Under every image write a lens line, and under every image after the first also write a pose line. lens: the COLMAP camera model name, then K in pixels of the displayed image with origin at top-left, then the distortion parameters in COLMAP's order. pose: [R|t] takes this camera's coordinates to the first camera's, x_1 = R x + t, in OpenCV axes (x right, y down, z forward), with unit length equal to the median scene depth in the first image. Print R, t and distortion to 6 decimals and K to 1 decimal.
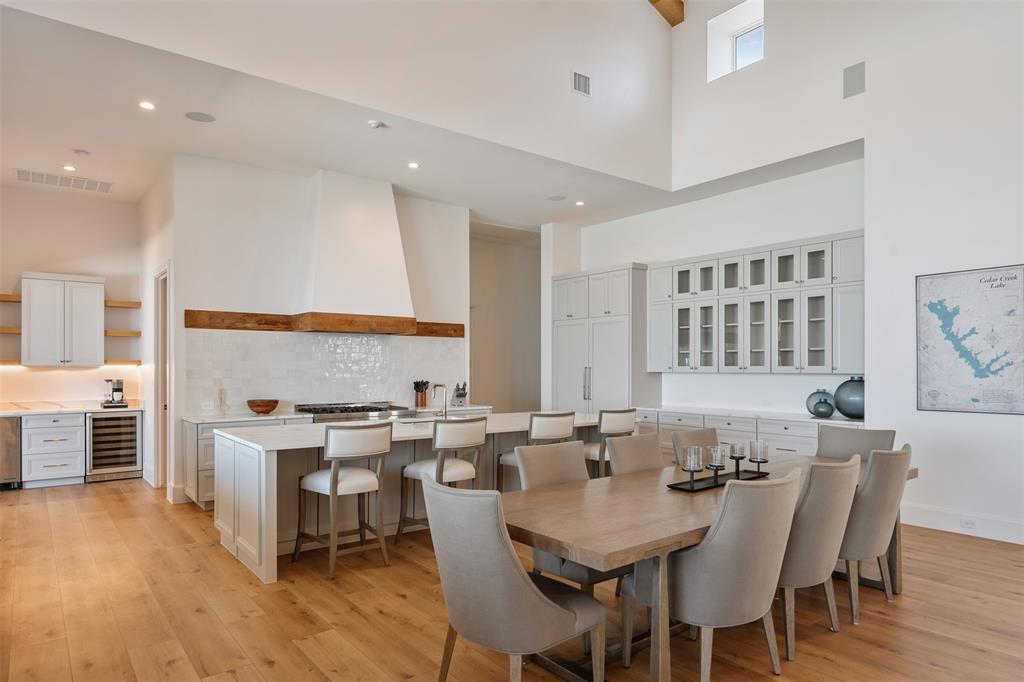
lens RADIAL K [[628.4, 0, 514.1], [0, 628.4, 365.7], [0, 0, 1]] dist [0.001534, 0.000106]
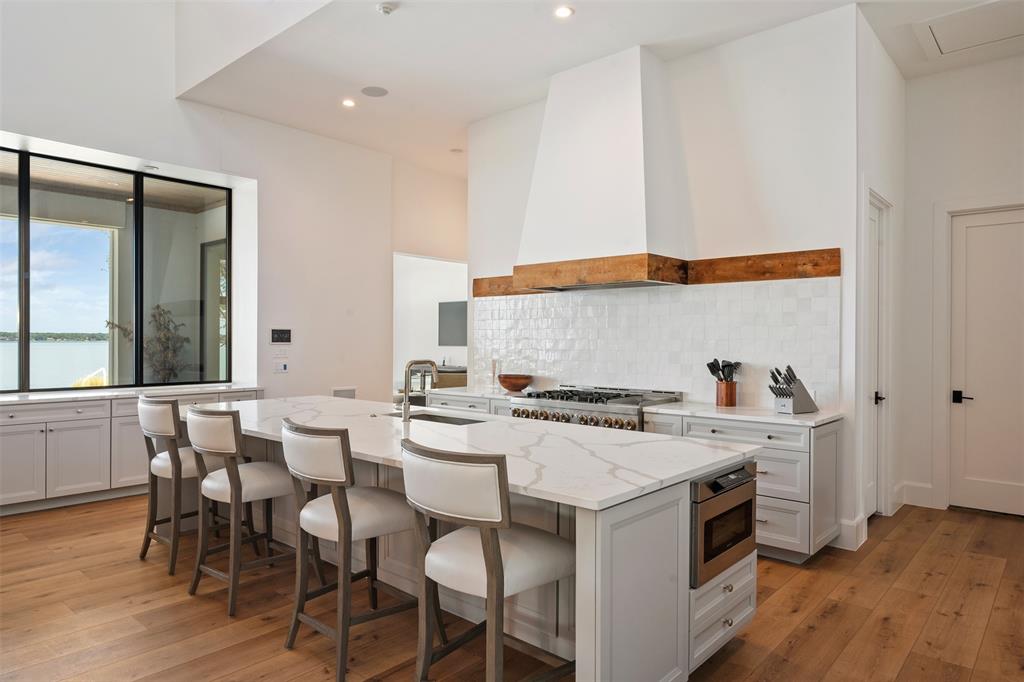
lens RADIAL K [[624.7, 0, 512.0], [0, 624.7, 341.0], [0, 0, 1]] dist [-0.047740, -0.000045]
pose [[0.190618, -0.001028, -0.981664, 0.383733], [-0.002726, 0.999995, -0.001576, 0.008187], [0.981660, 0.002976, 0.190615, 0.744337]]
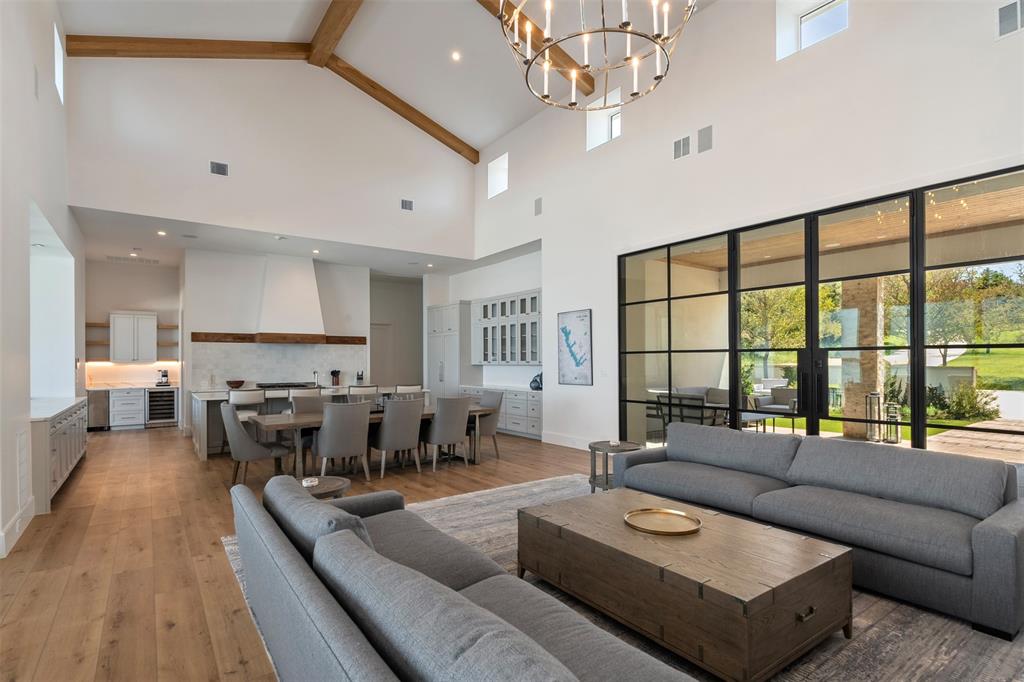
lens RADIAL K [[515.4, 0, 512.2], [0, 515.4, 356.9], [0, 0, 1]] dist [-0.001309, -0.000022]
pose [[0.999081, -0.004415, -0.042627, 0.418318], [0.004145, 0.999971, -0.006412, -0.001276], [0.042654, 0.006230, 0.999070, -0.412520]]
